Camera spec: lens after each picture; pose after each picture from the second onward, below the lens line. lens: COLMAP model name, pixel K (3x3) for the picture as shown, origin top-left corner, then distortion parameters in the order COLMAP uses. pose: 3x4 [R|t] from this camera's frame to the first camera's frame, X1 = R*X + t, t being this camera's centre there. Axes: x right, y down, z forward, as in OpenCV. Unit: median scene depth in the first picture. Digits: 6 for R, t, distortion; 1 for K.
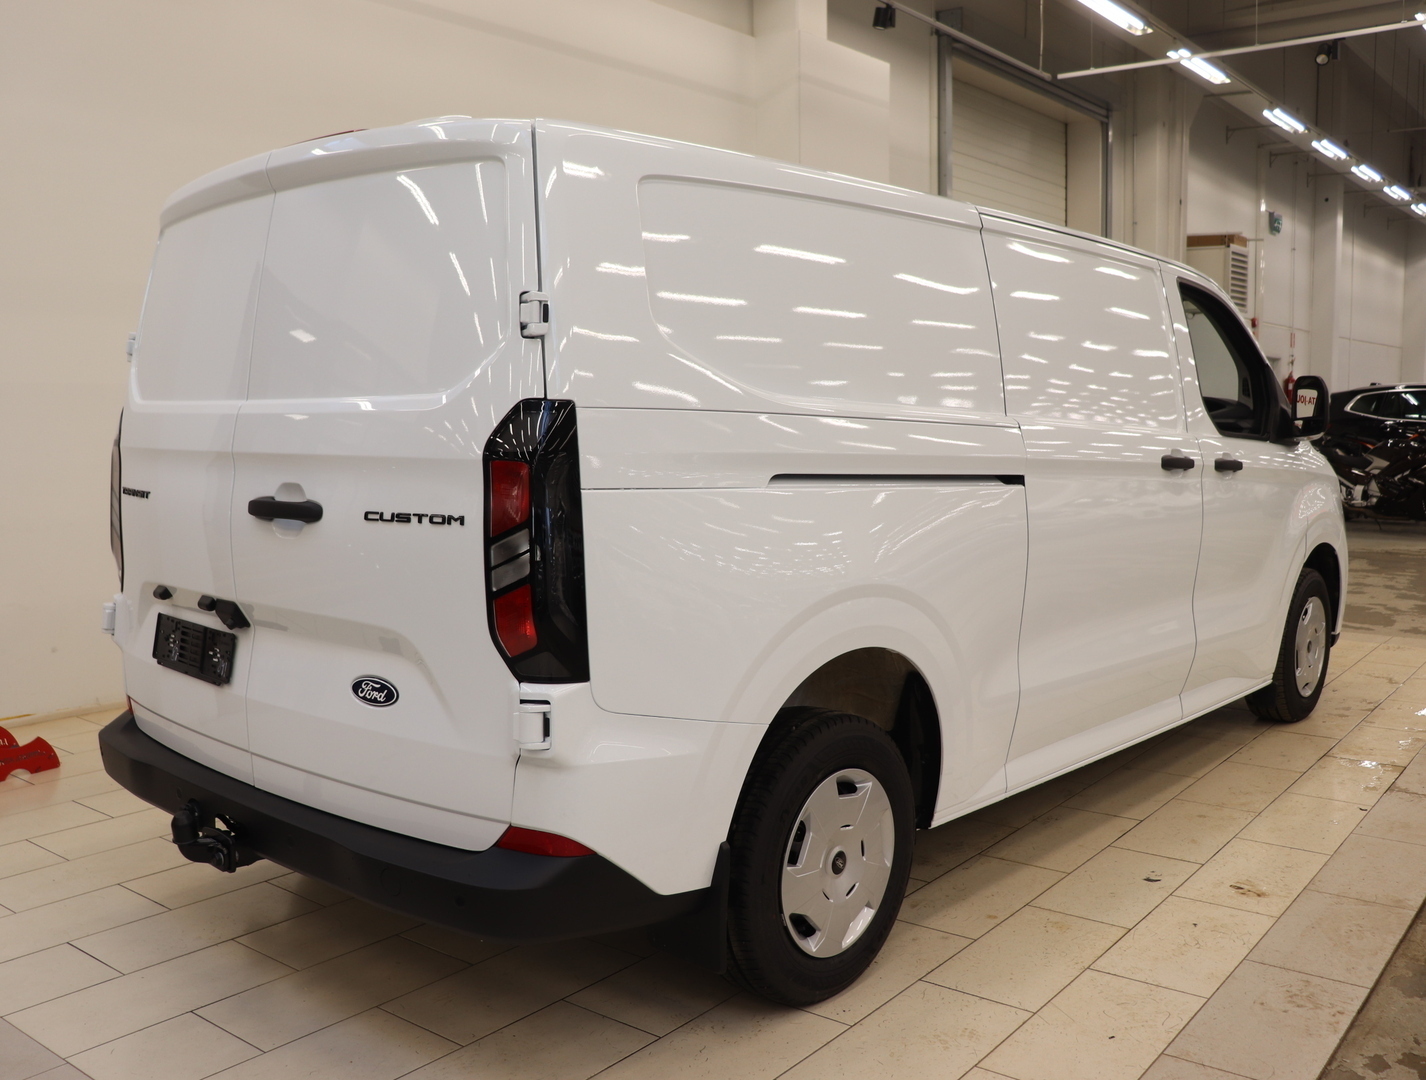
lens RADIAL K [[1312.6, 0, 713.0], [0, 1312.6, 540.0], [0, 0, 1]] dist [-0.168710, 0.153719]
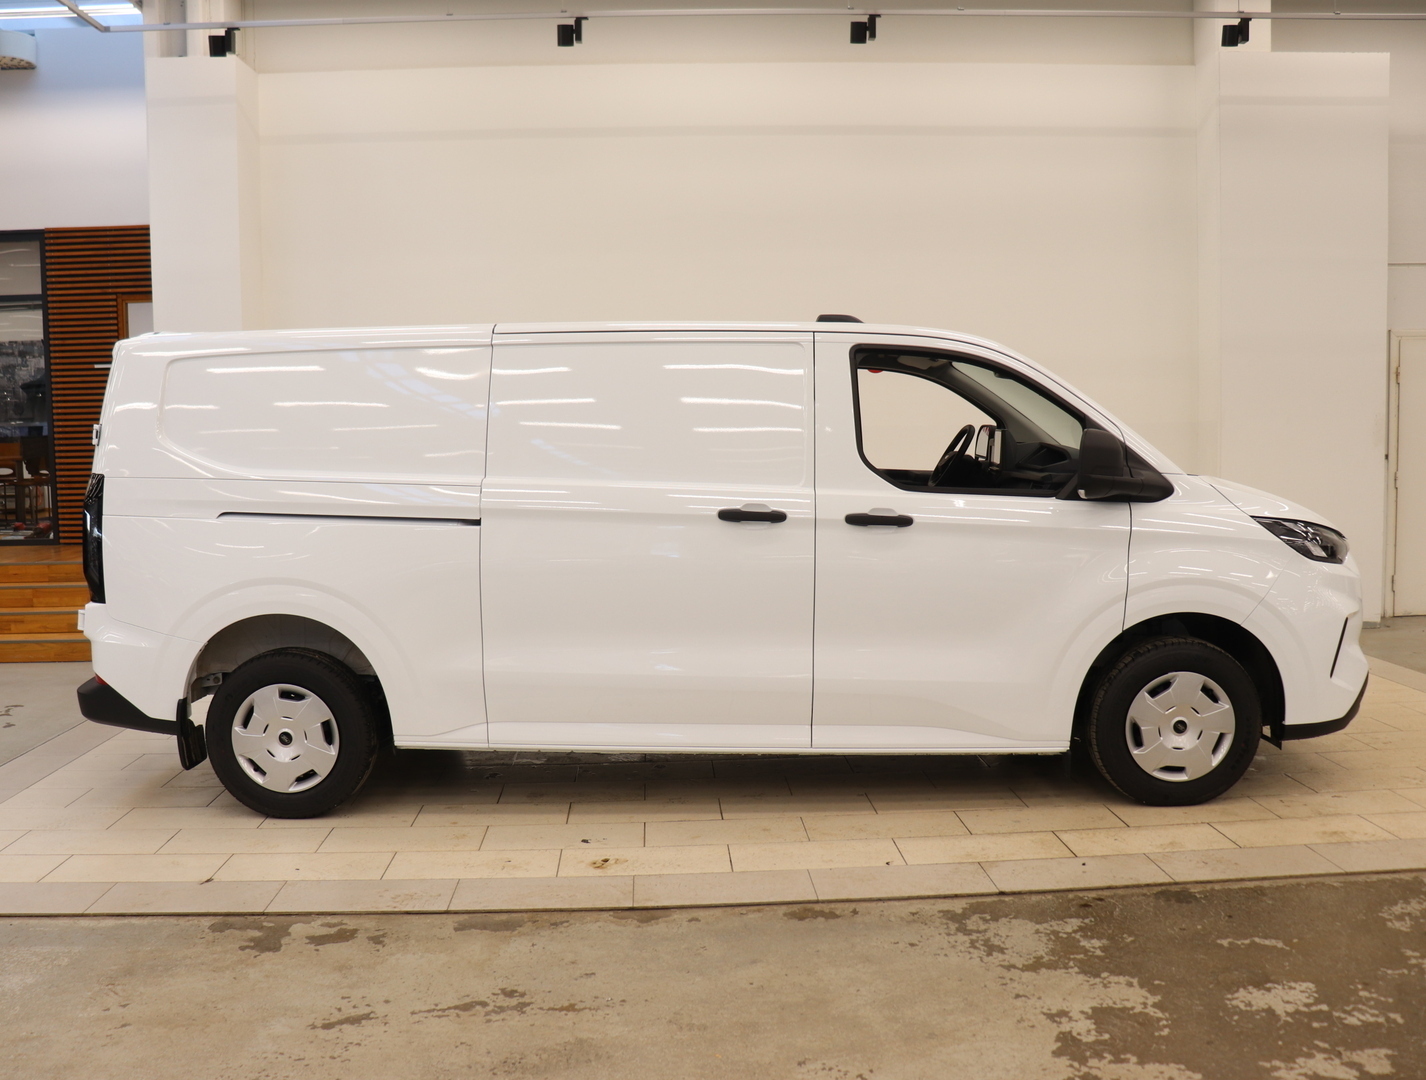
lens RADIAL K [[1312.6, 0, 713.0], [0, 1312.6, 540.0], [0, 0, 1]] dist [-0.168710, 0.153719]
pose [[0.657647, 0.058163, -0.751078, 1.381861], [-0.062715, 0.997781, 0.022355, -0.070239], [0.750711, 0.032402, 0.659835, 0.231069]]
